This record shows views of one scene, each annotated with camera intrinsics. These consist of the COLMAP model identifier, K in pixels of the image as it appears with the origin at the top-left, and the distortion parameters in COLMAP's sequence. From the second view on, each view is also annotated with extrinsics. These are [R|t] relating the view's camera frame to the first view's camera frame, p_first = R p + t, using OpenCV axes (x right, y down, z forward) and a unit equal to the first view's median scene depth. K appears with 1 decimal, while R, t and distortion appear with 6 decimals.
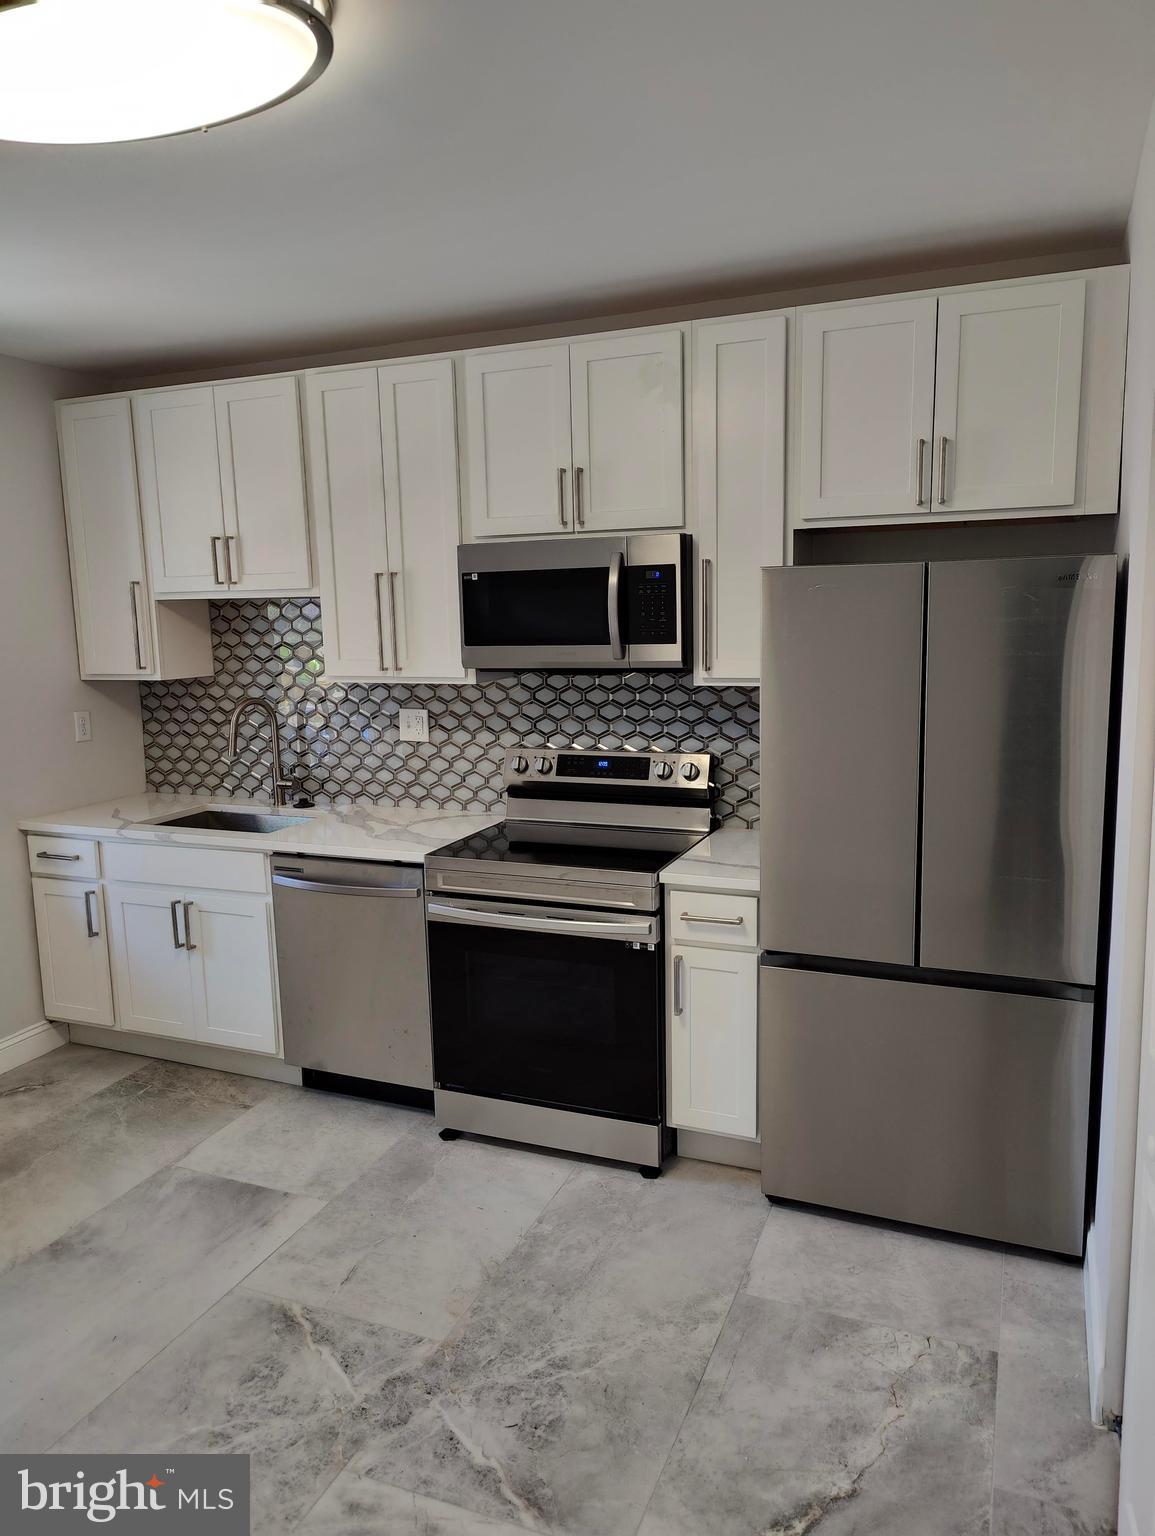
lens RADIAL K [[1072.9, 0, 593.1], [0, 1072.9, 766.6], [0, 0, 1]] dist [0.040151, -0.043612]
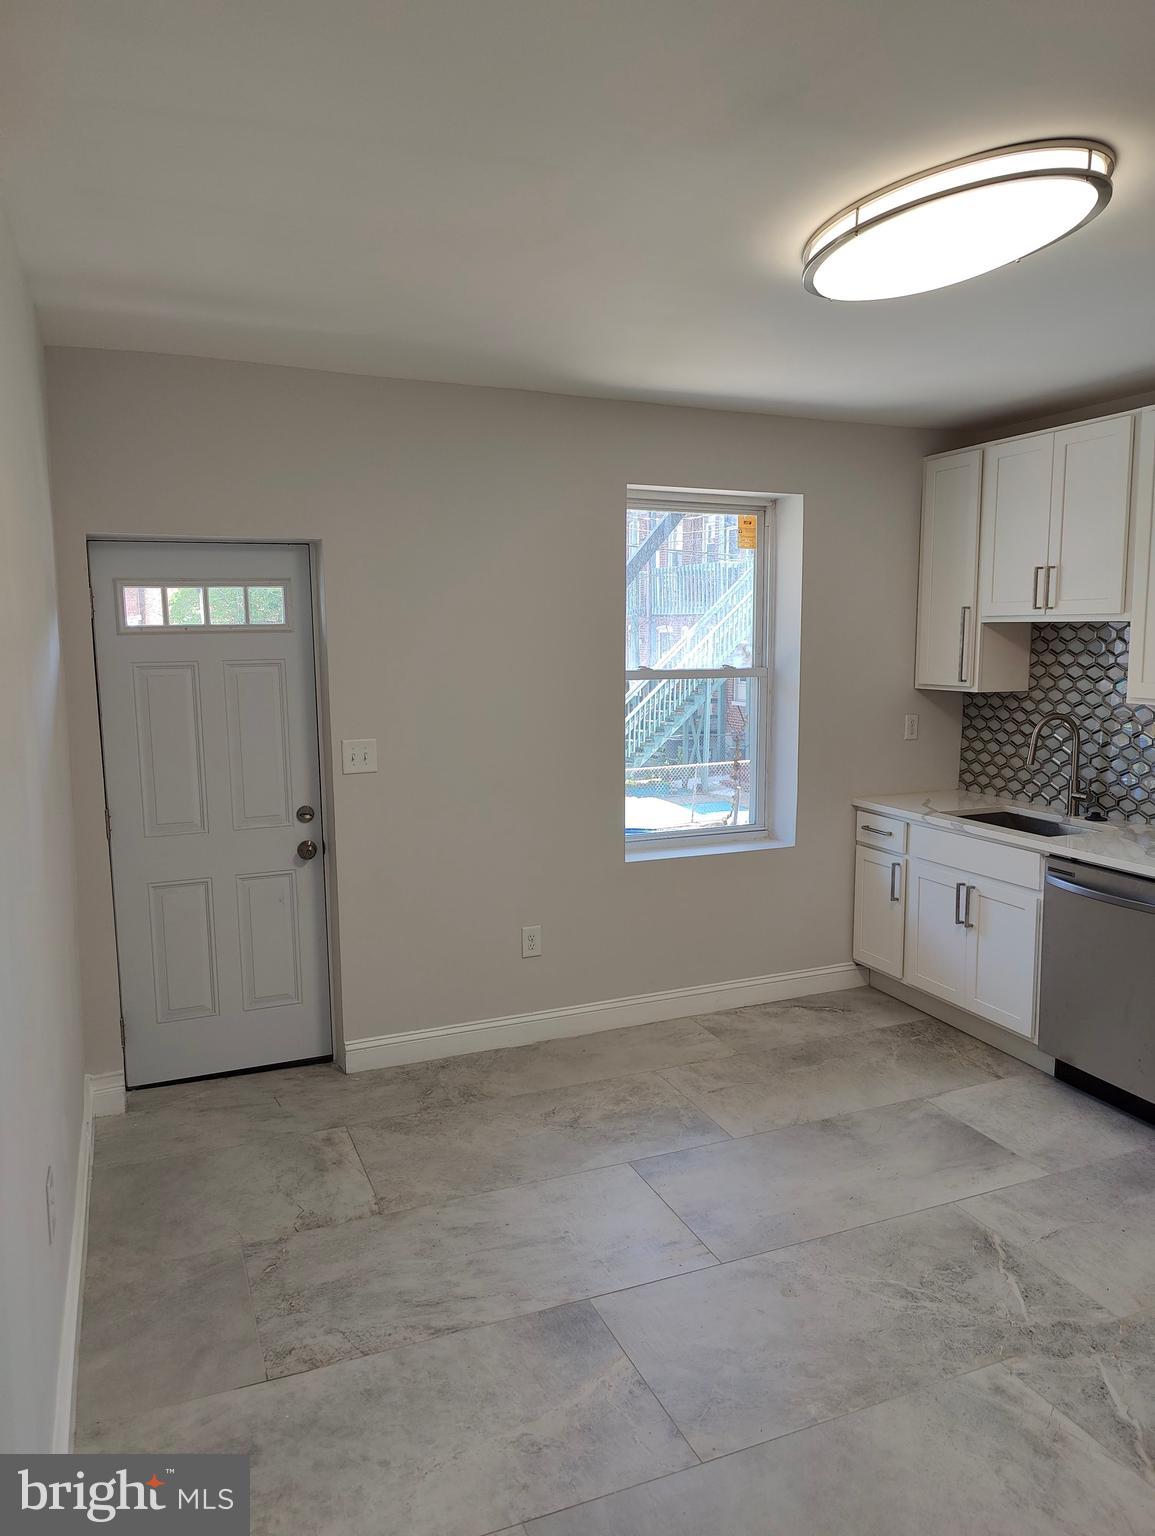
lens RADIAL K [[1072.9, 0, 580.8], [0, 1072.9, 761.9], [0, 0, 1]] dist [0.040151, -0.043612]
pose [[0.709123, 0.104184, -0.697345, 0.120249], [-0.118000, 0.992610, 0.028304, 0.012029], [0.695141, 0.062216, 0.716176, -0.122241]]
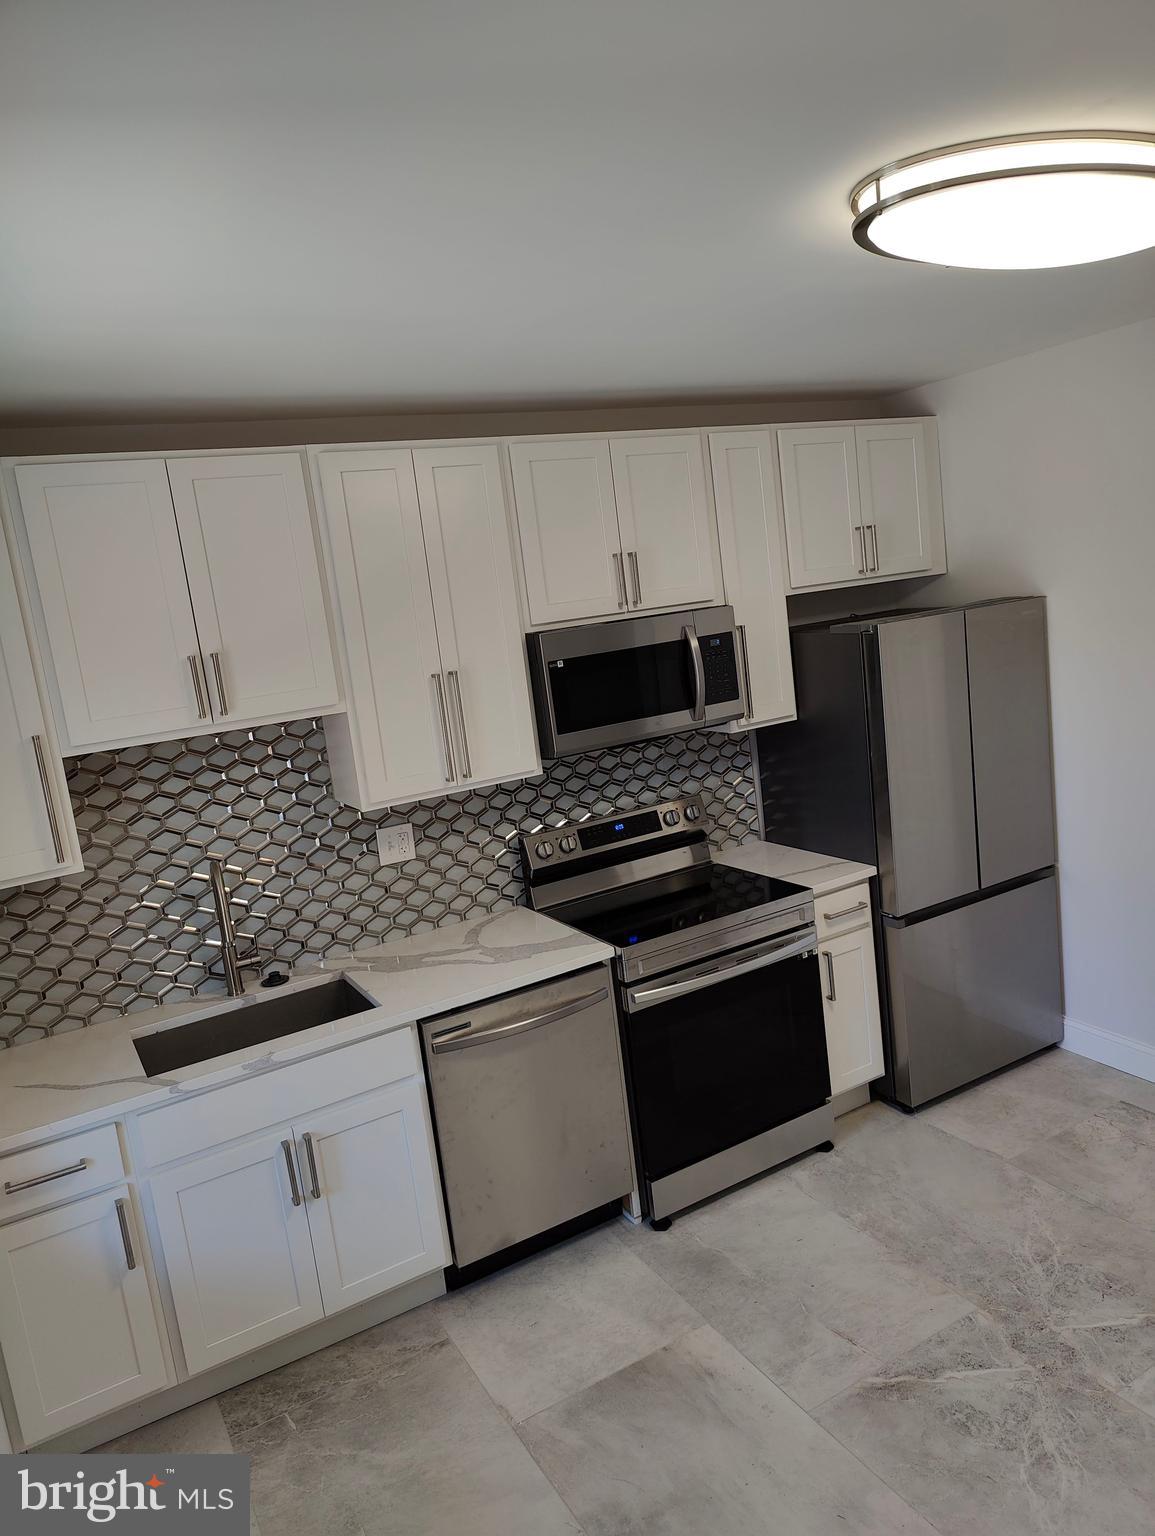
lens RADIAL K [[1072.9, 0, 568.7], [0, 1072.9, 758.4], [0, 0, 1]] dist [0.040151, -0.043612]
pose [[0.612059, -0.171145, 0.772070, -0.829587], [0.226804, 0.973277, 0.035948, -0.118243], [-0.757590, 0.153106, 0.634520, 0.361099]]
